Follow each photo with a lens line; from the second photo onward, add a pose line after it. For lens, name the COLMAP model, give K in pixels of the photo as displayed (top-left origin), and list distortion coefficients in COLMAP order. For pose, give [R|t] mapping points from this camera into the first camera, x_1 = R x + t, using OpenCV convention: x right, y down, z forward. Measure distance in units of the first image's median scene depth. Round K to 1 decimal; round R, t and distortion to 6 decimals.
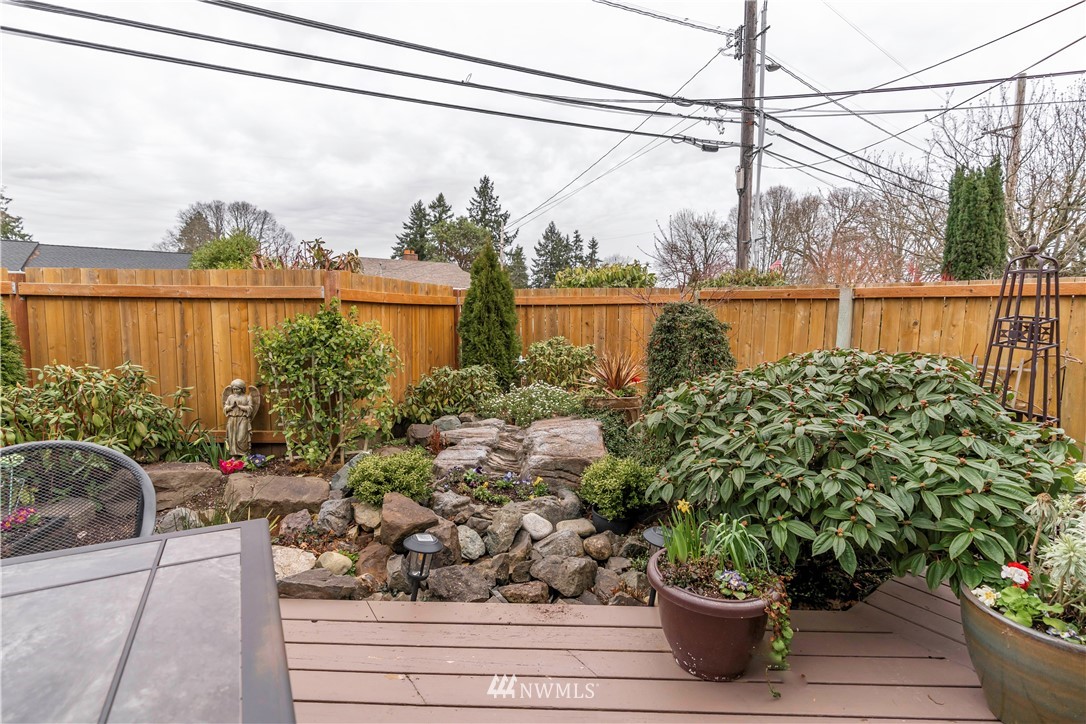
lens RADIAL K [[496.7, 0, 543.0], [0, 496.7, 362.0], [0, 0, 1]] dist [-0.003648, -0.000265]
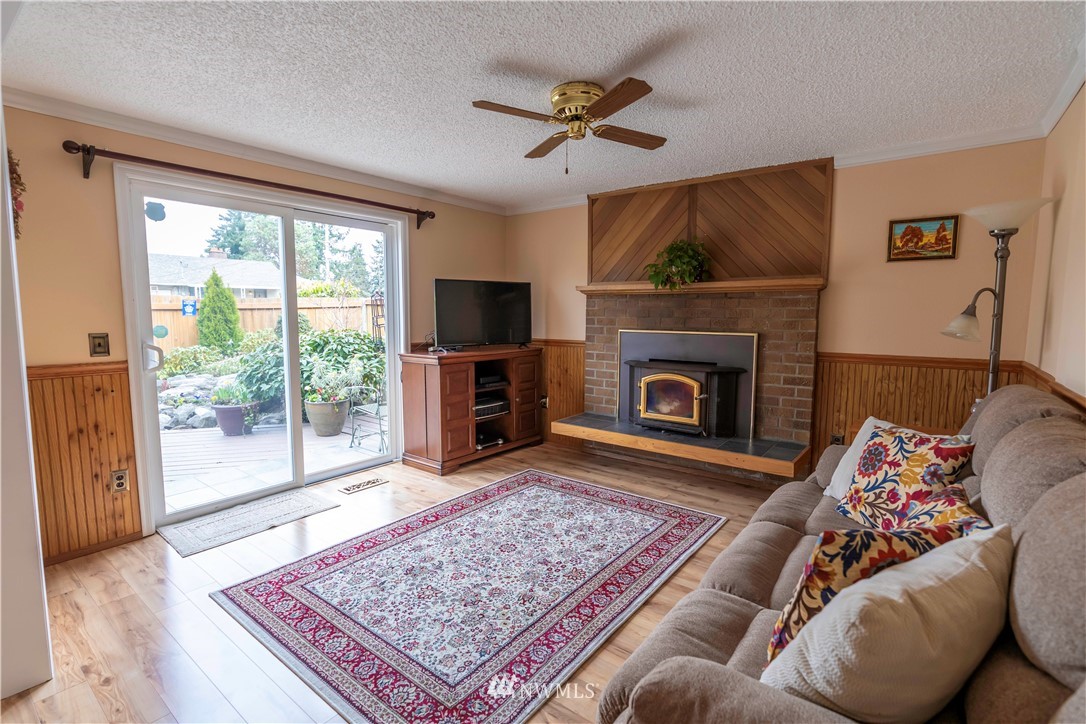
lens RADIAL K [[496.7, 0, 543.0], [0, 496.7, 362.0], [0, 0, 1]] dist [-0.003648, -0.000265]
pose [[0.957899, -0.036644, 0.284758, 0.104887], [0.035389, 0.999328, 0.009553, 0.018316], [-0.284917, 0.000927, 0.958552, -0.197853]]
